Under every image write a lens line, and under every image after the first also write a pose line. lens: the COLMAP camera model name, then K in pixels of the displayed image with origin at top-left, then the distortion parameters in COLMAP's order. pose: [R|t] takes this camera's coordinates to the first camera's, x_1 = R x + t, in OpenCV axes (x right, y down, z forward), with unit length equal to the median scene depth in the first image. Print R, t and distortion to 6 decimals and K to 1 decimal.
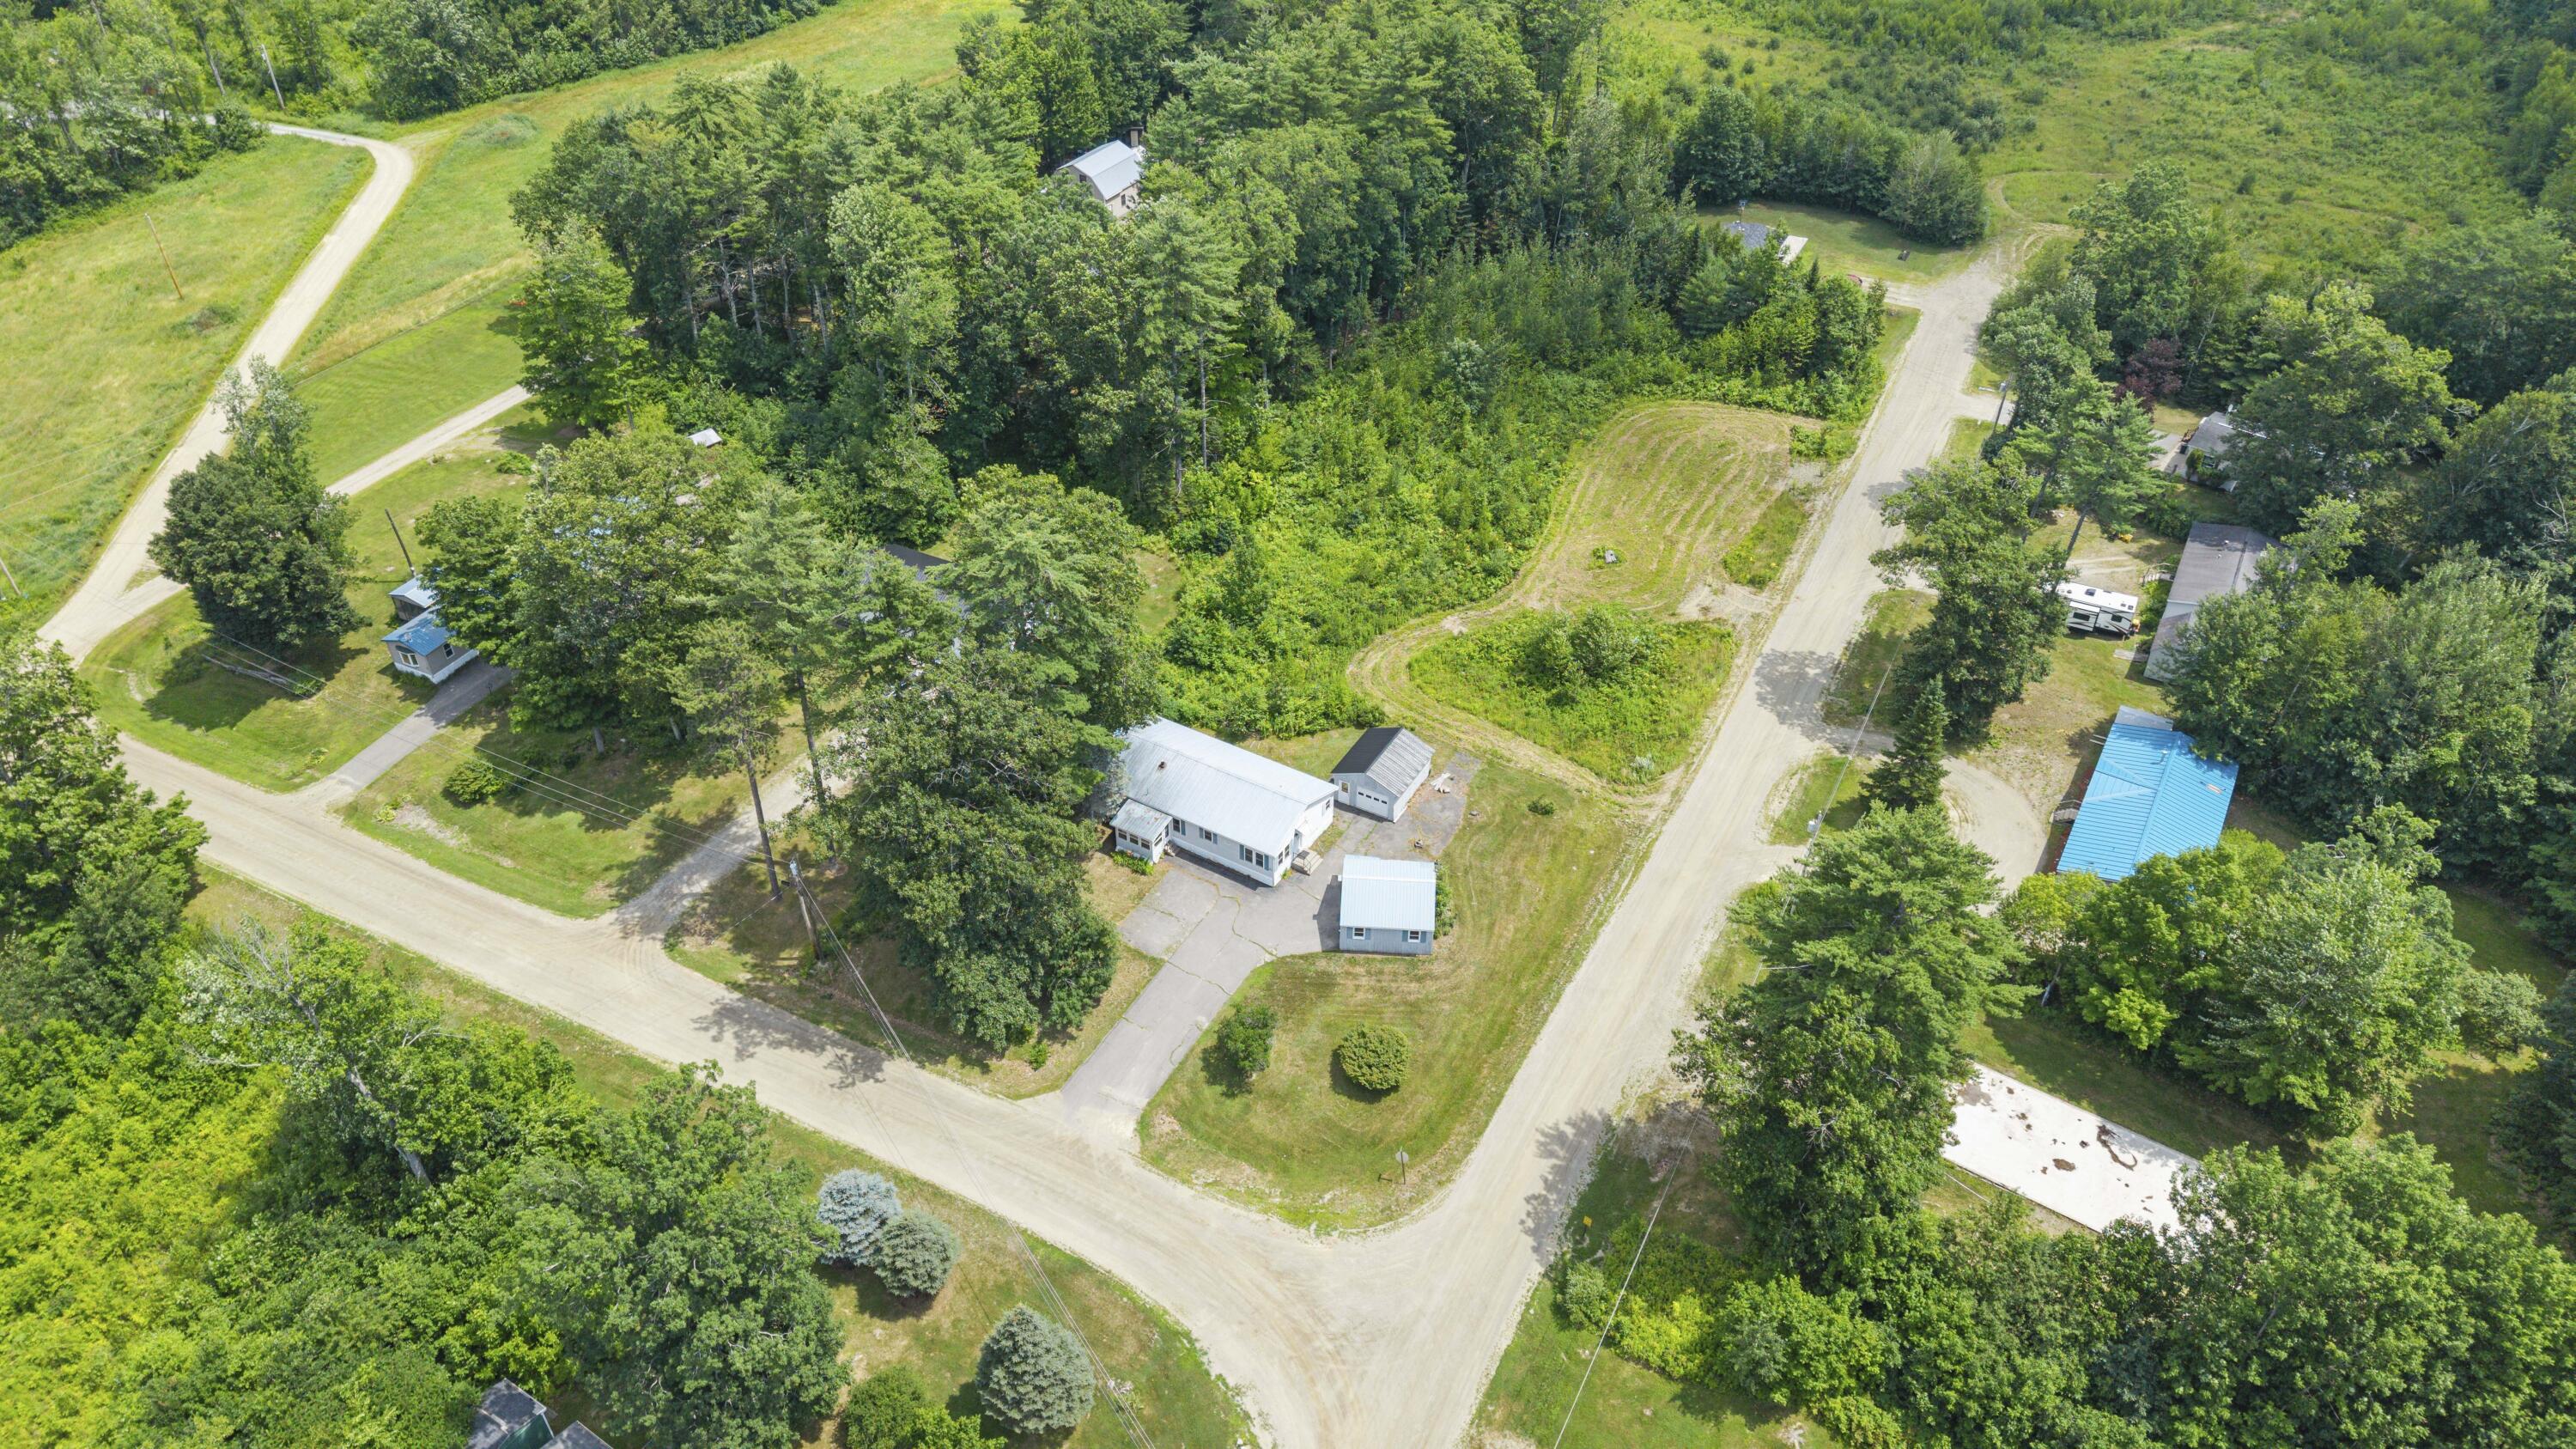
lens RADIAL K [[1703.1, 0, 1288.0], [0, 1703.1, 724.5], [0, 0, 1]] dist [0.043127, -0.081775]
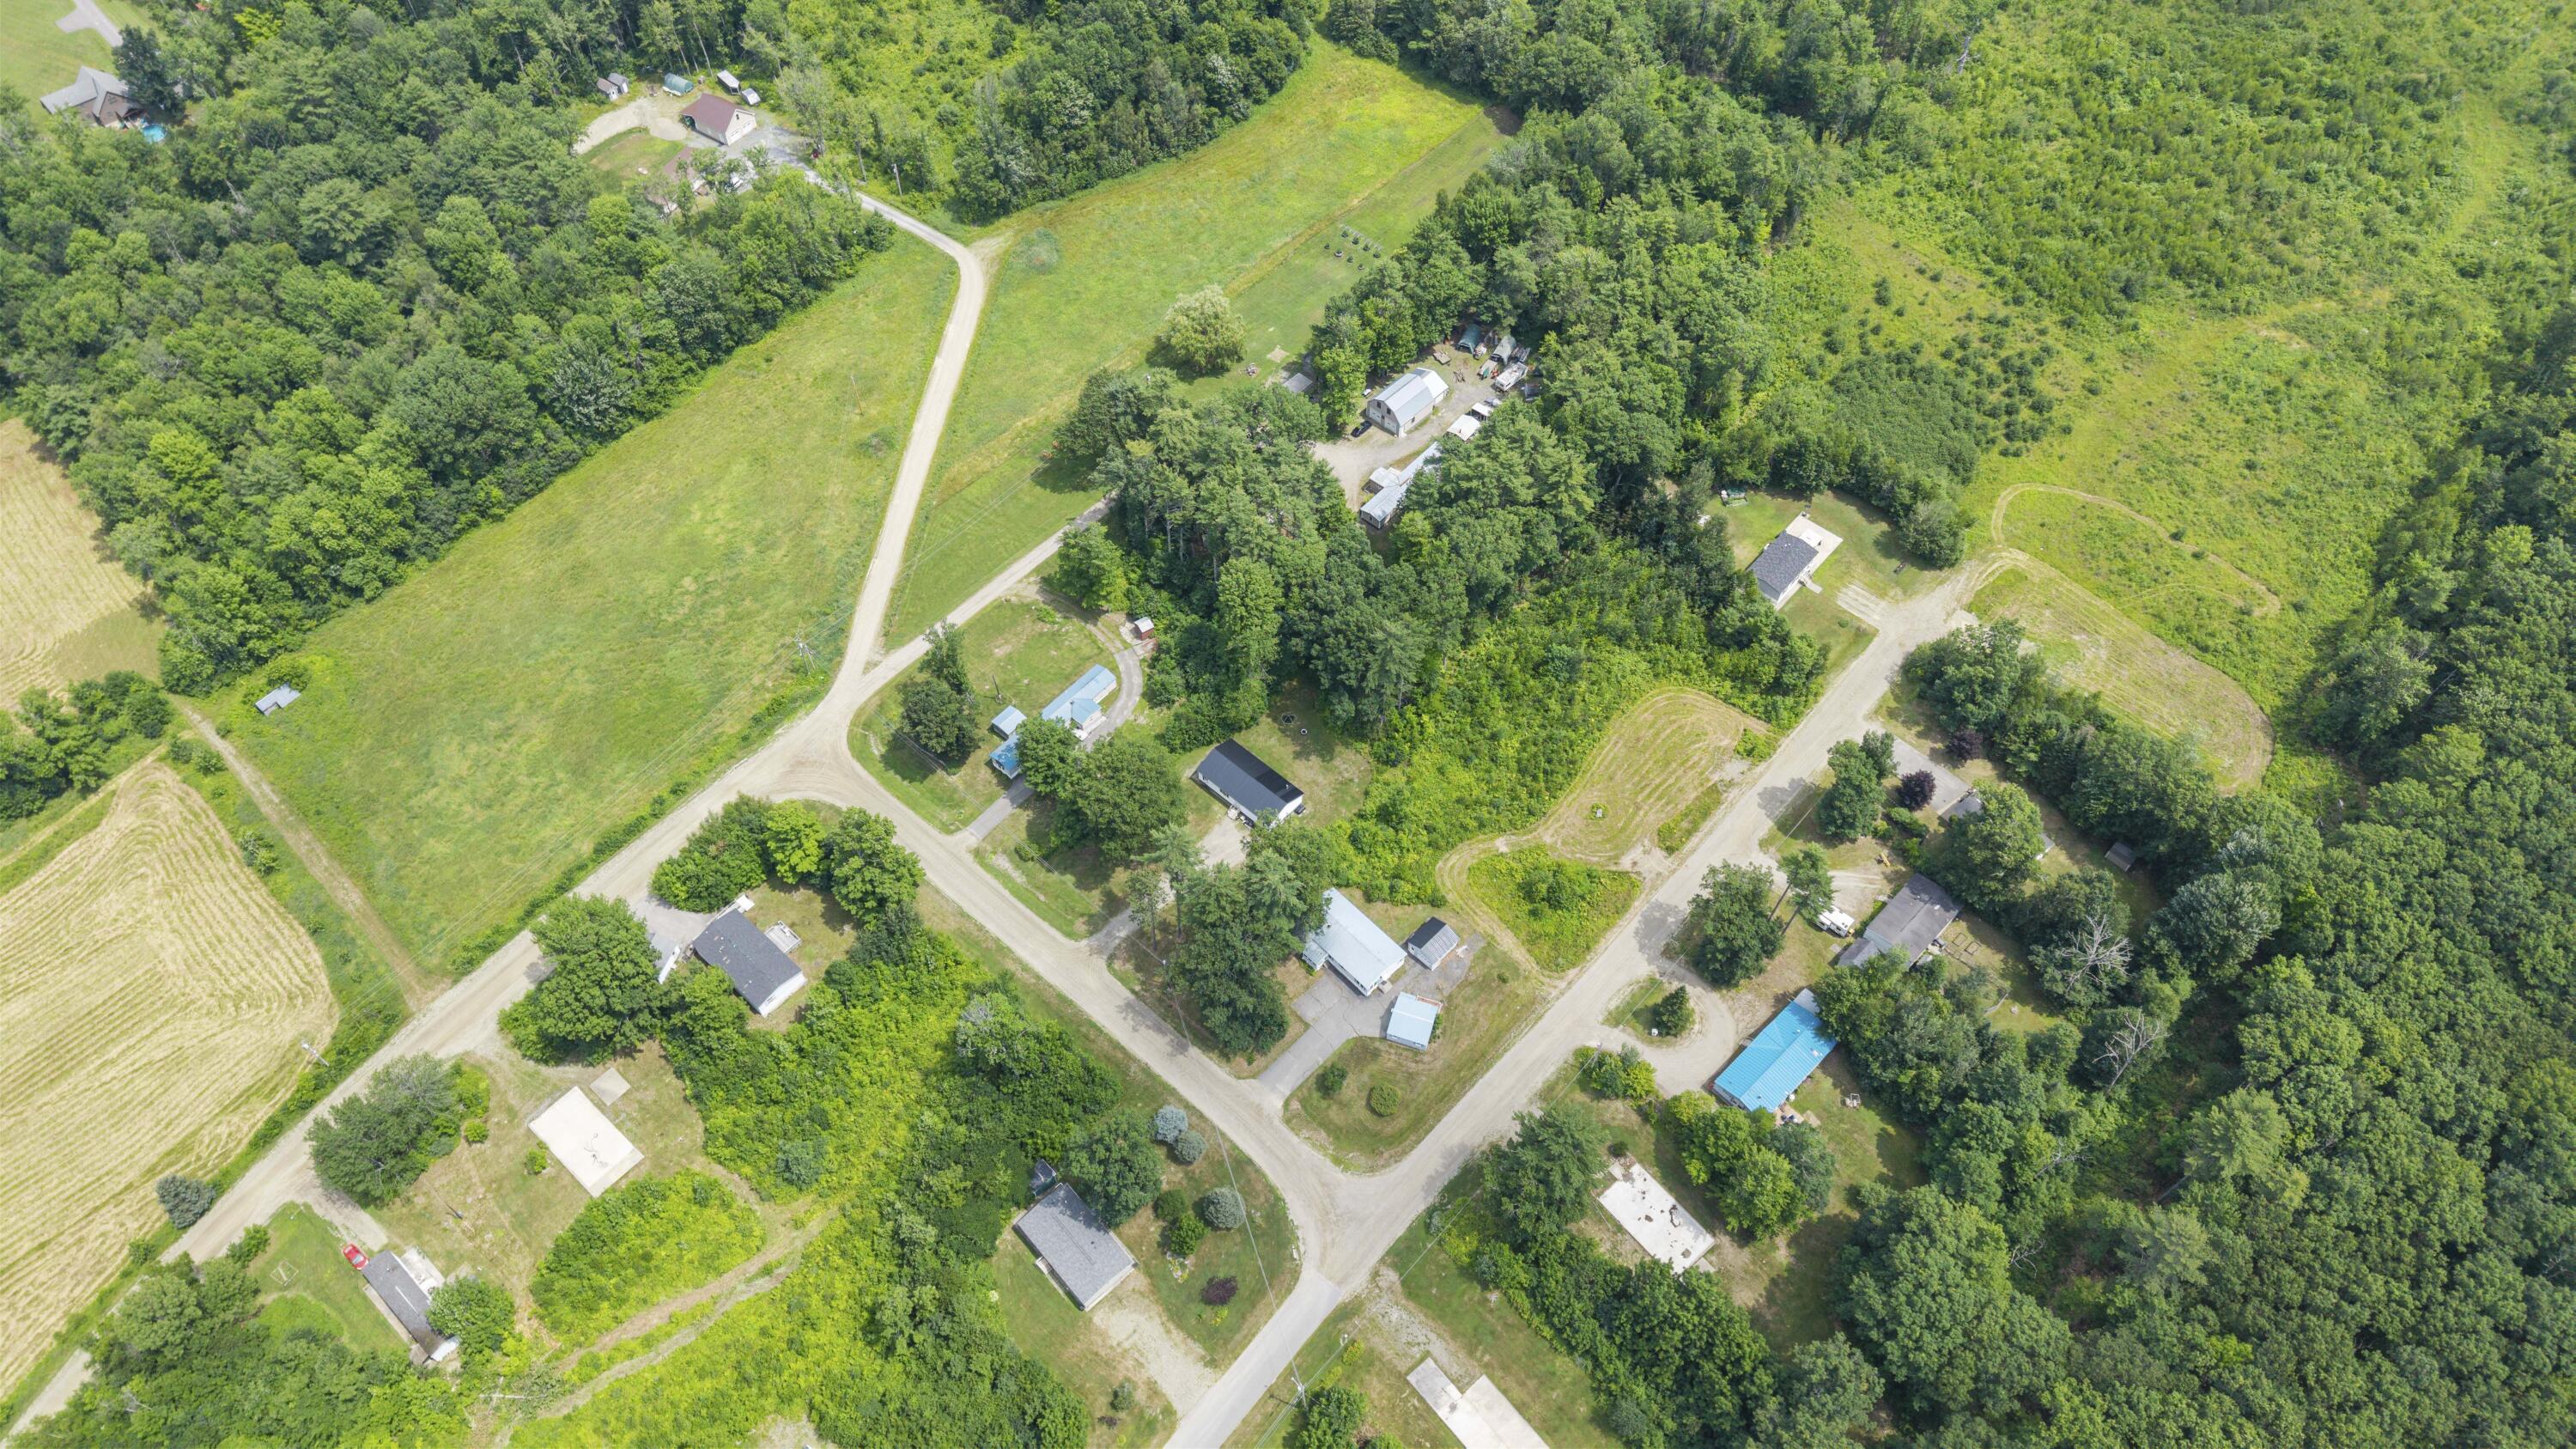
lens RADIAL K [[1678.1, 0, 1288.0], [0, 1678.1, 724.5], [0, 0, 1]] dist [0.070824, -0.128000]
pose [[0.966670, 0.209365, -0.147359, 0.129940], [-0.154744, 0.936324, 0.315201, -0.844379], [0.203967, -0.281892, 0.937515, -0.905943]]
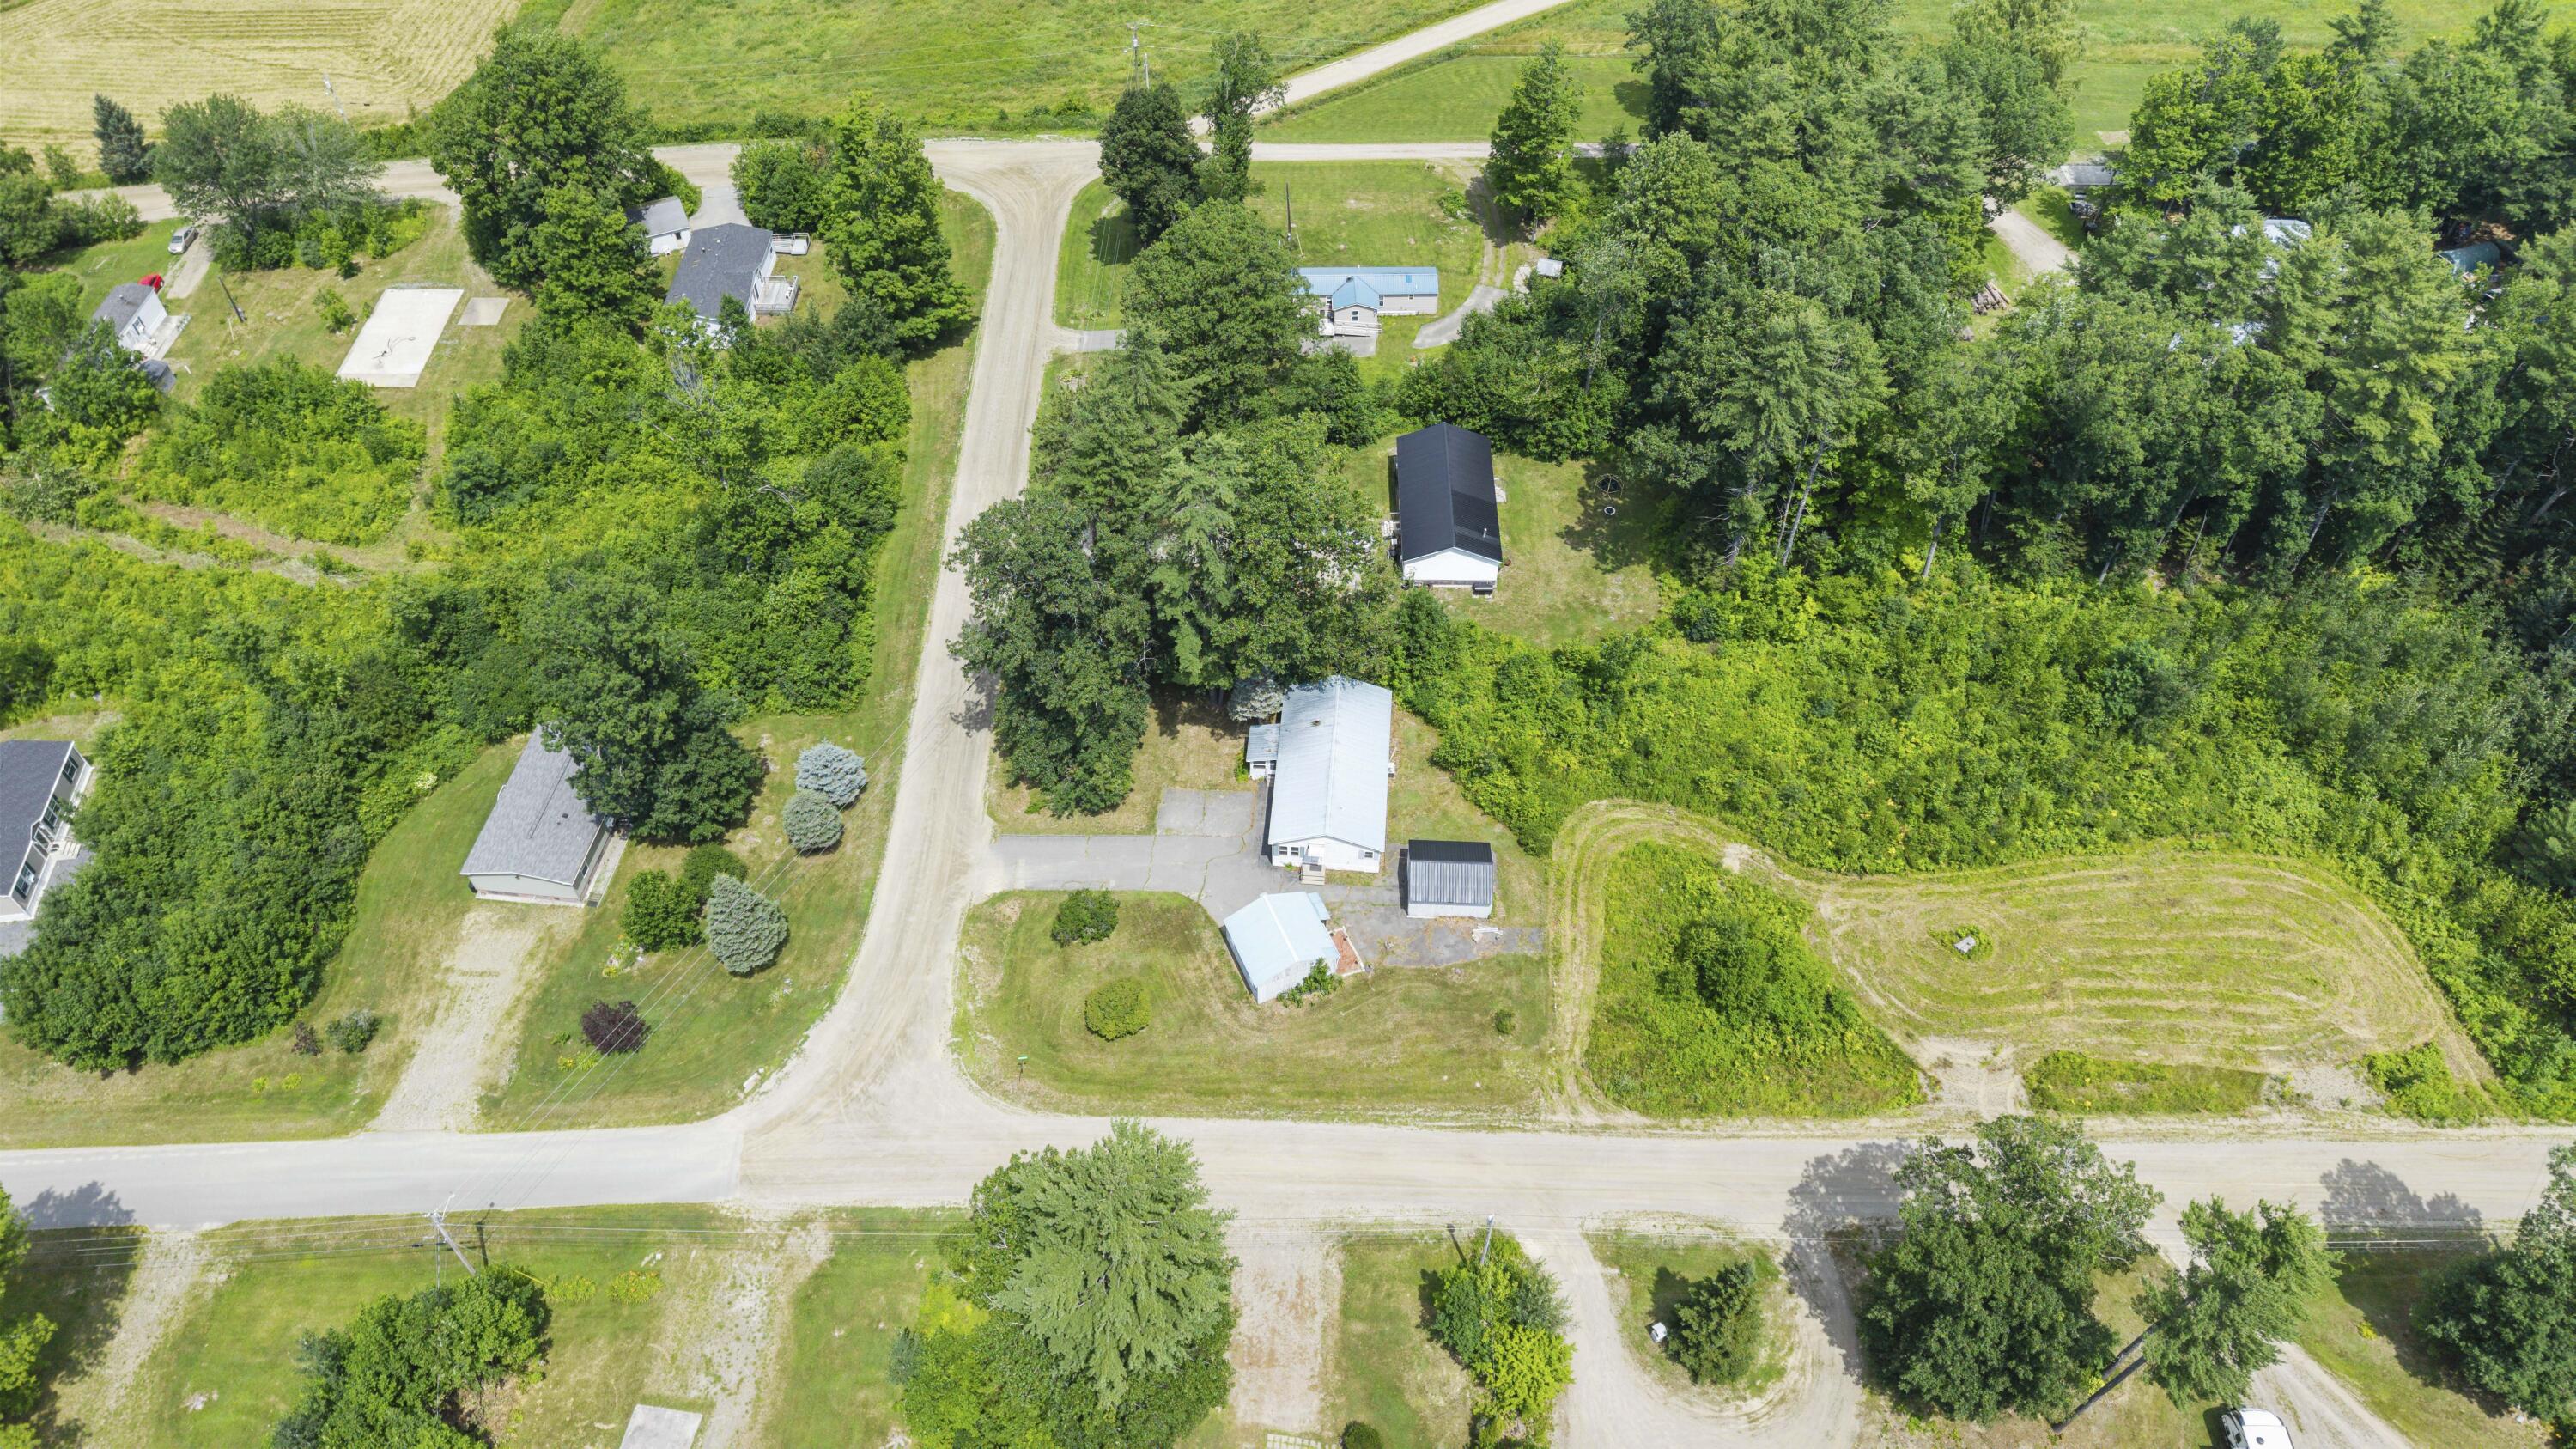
lens RADIAL K [[1727.2, 0, 1288.0], [0, 1727.2, 724.5], [0, 0, 1]] dist [0.024515, -0.003123]
pose [[0.453779, 0.675886, -0.580743, 0.538513], [-0.546022, 0.725924, 0.418204, -0.410569], [0.704234, 0.127327, 0.698458, 0.197211]]
